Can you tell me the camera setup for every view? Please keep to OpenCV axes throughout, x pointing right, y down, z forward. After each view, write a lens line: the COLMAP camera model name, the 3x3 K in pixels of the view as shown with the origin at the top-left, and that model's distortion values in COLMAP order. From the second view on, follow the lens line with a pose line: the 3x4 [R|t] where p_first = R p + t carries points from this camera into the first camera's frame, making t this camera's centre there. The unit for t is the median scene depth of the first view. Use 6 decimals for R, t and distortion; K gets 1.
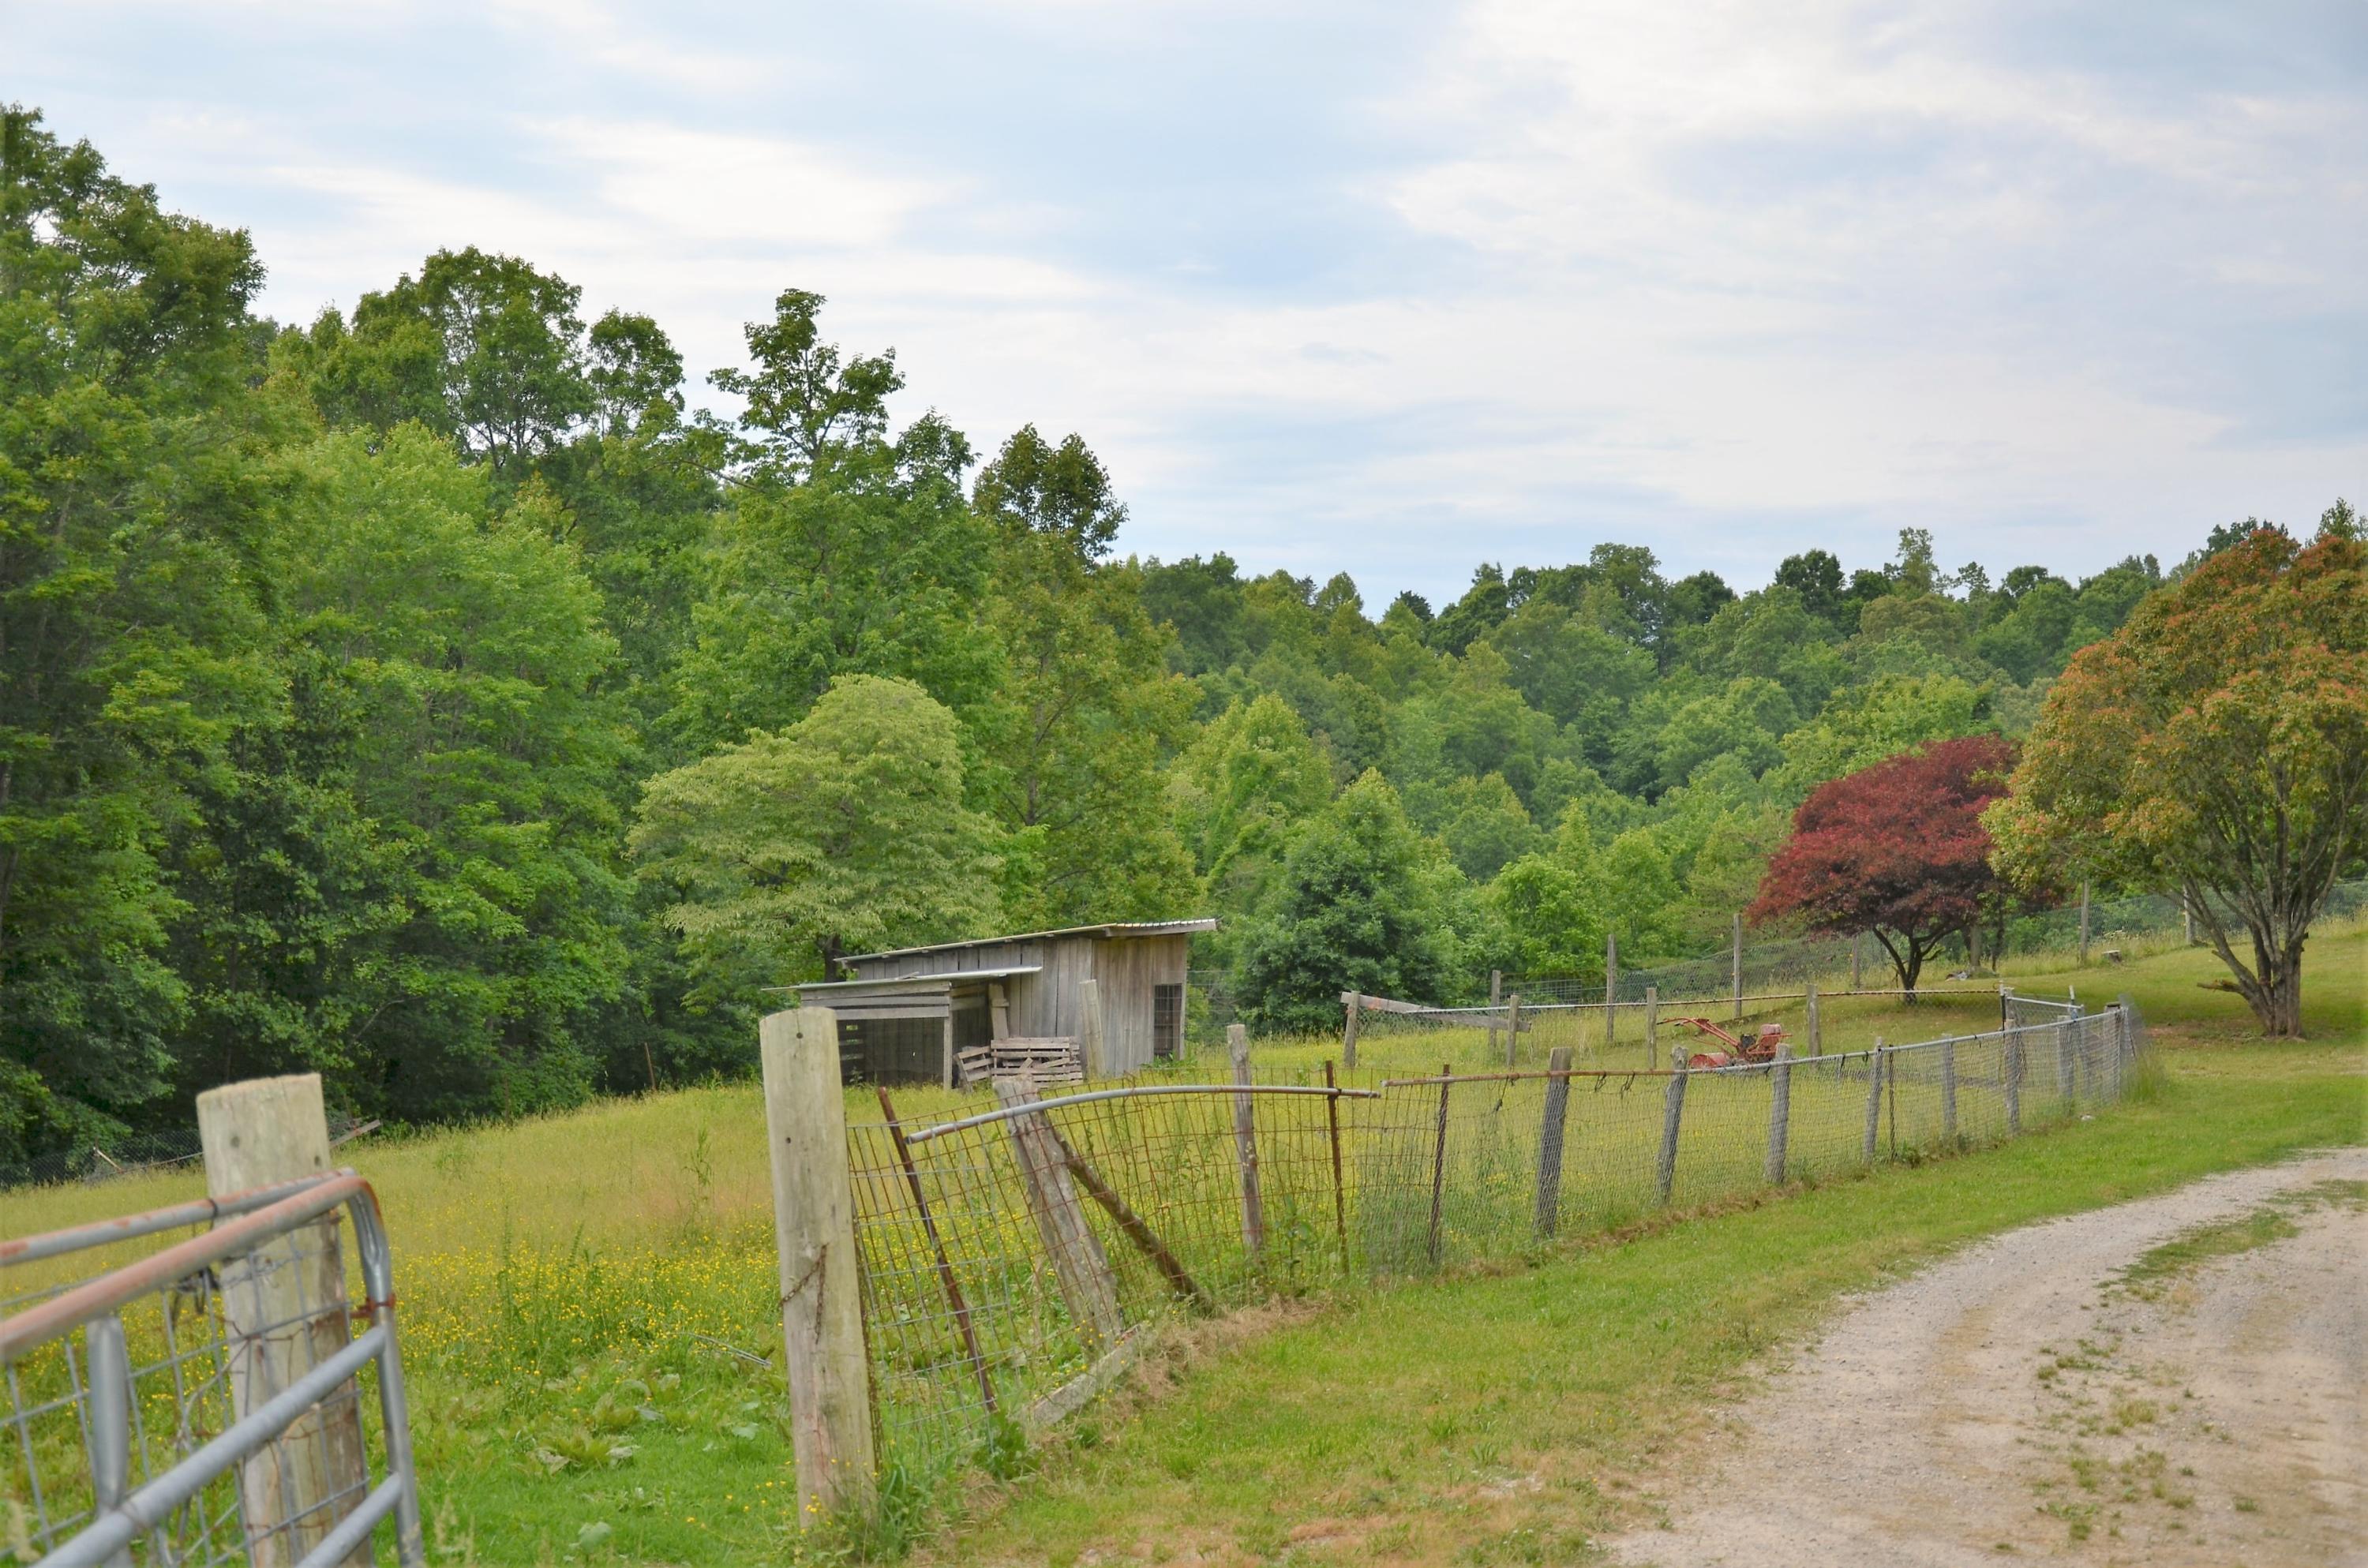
lens RADIAL K [[3589.2, 0, 1184.0], [0, 3589.2, 784.0], [0, 0, 1]] dist [0.216345, 0.033994]
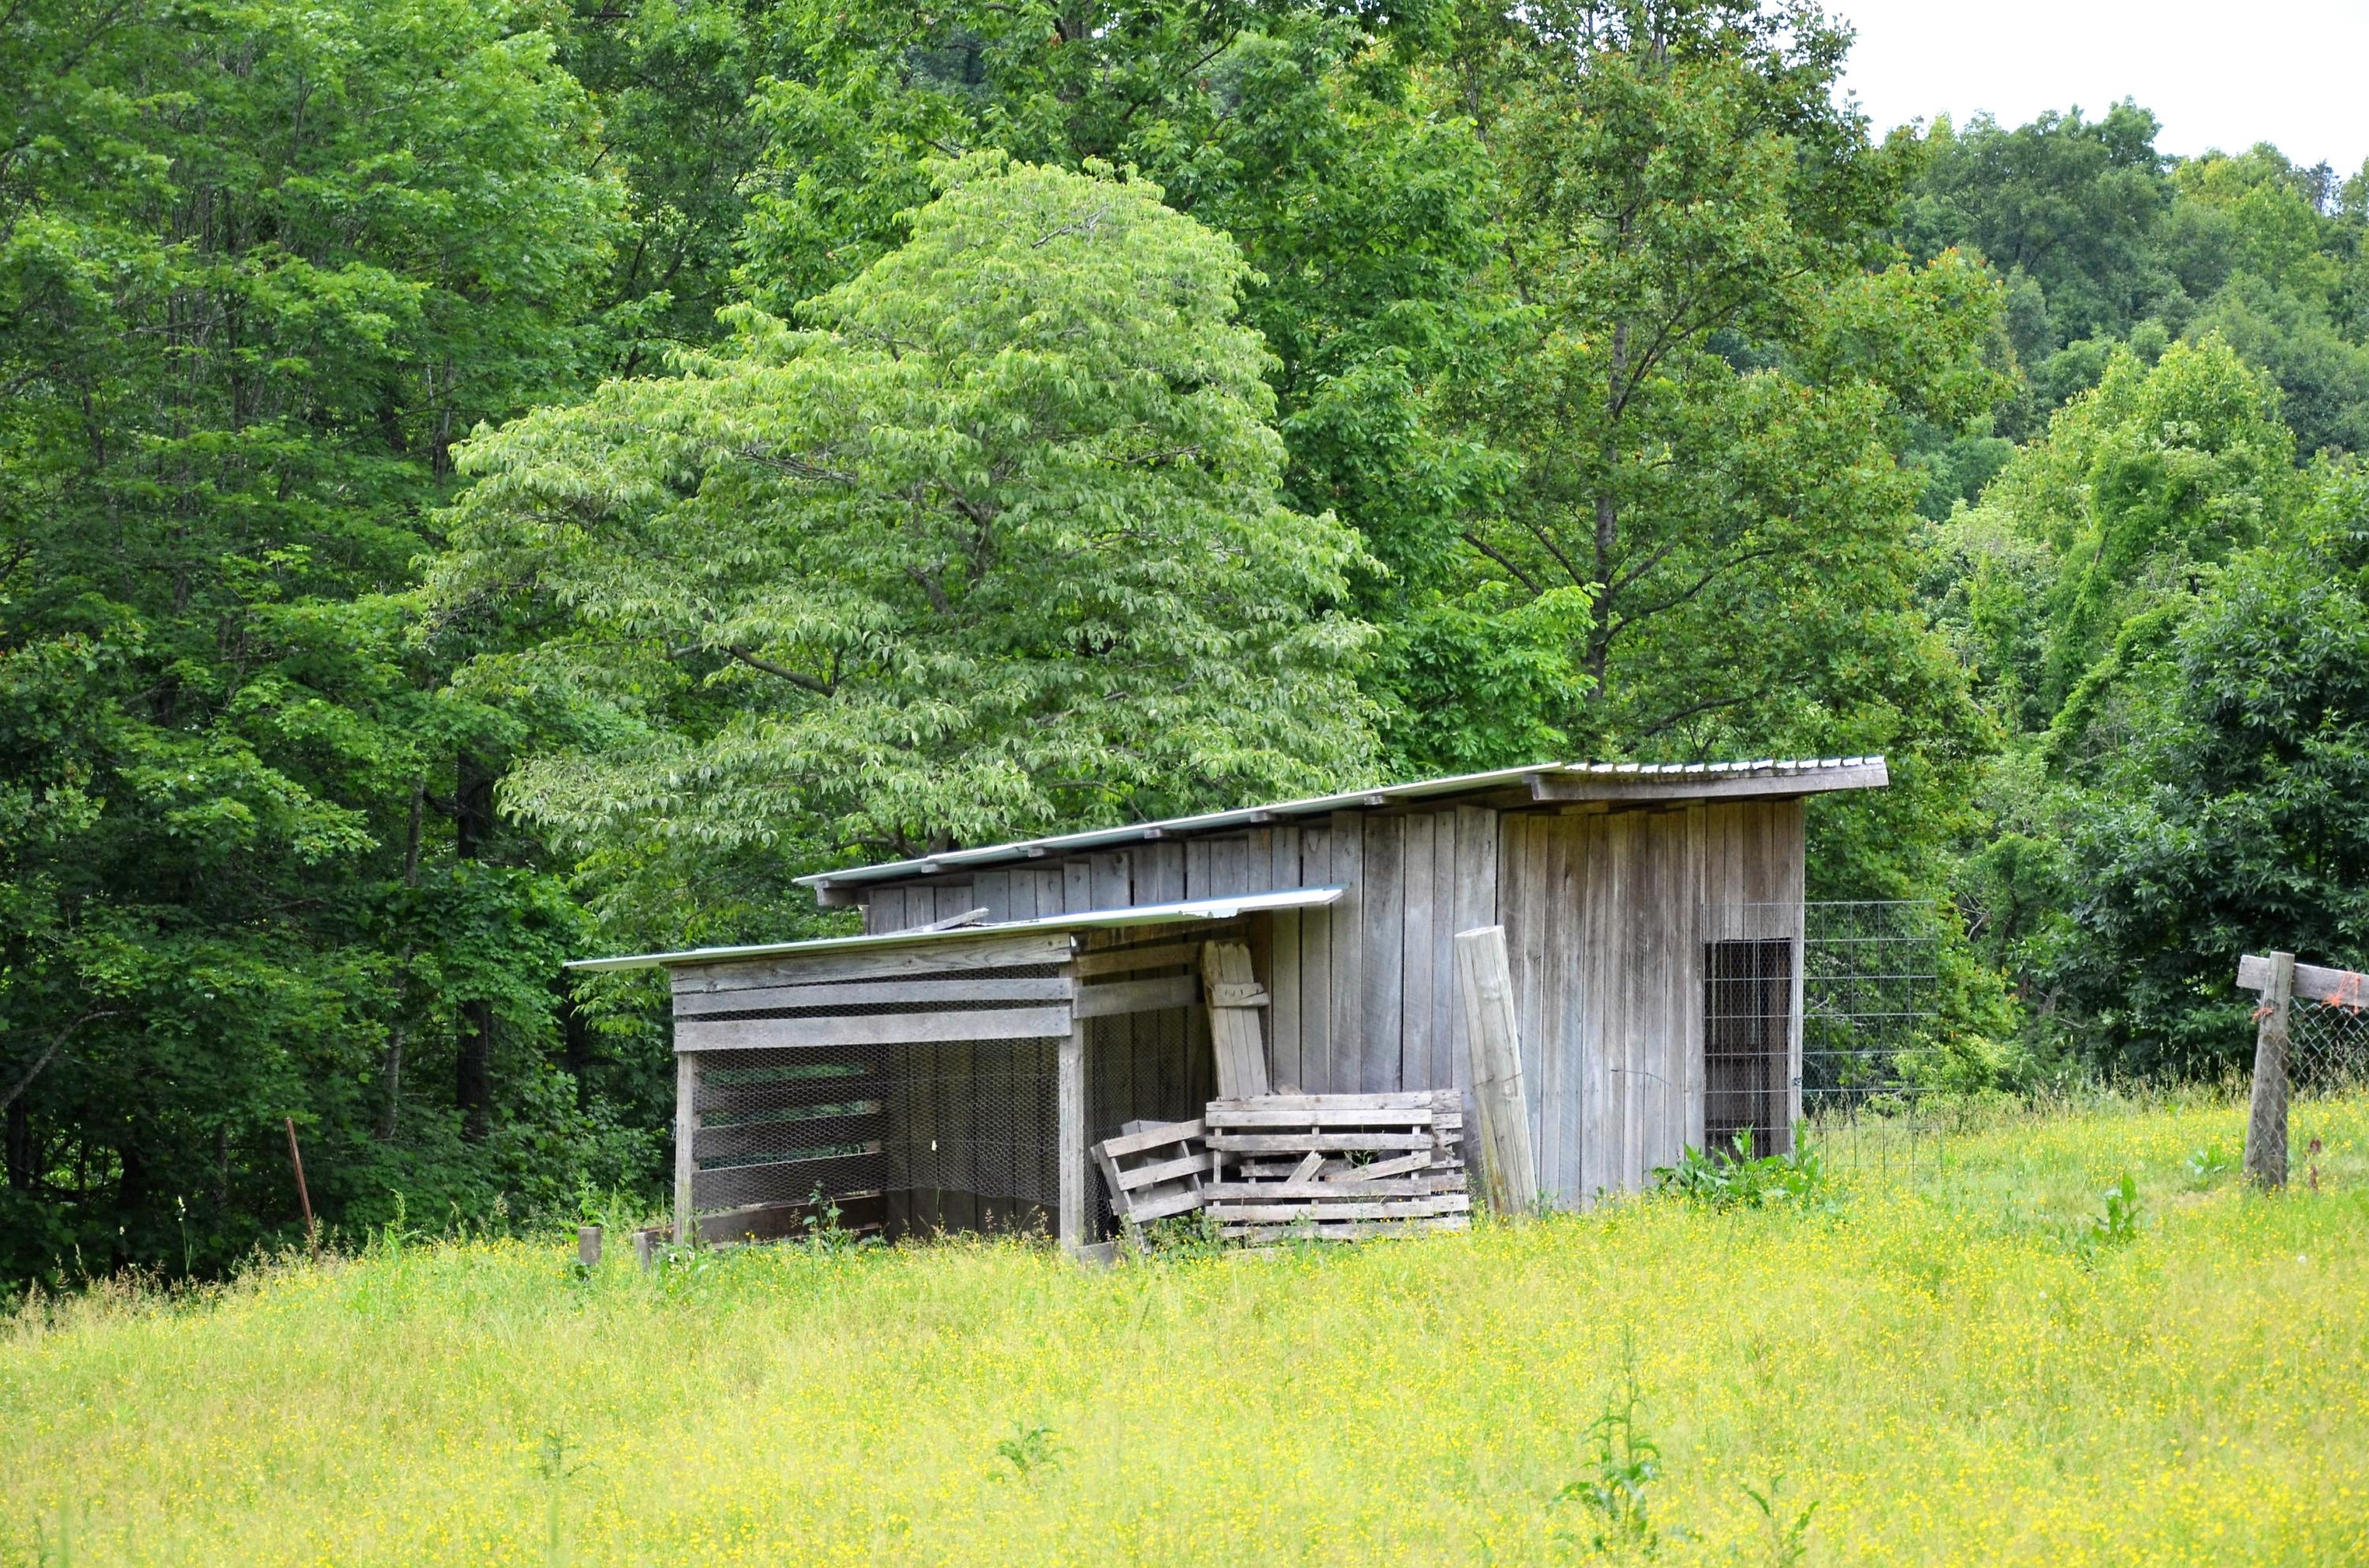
lens RADIAL K [[6202.2, 0, 1174.7], [0, 6202.2, 795.4], [0, 0, 1]] dist [0.641471, 1.213734]
pose [[0.988696, -0.015171, -0.149167, 0.022537], [0.018997, 0.999525, 0.024252, 0.017943], [0.148728, -0.026812, 0.988515, 0.270678]]
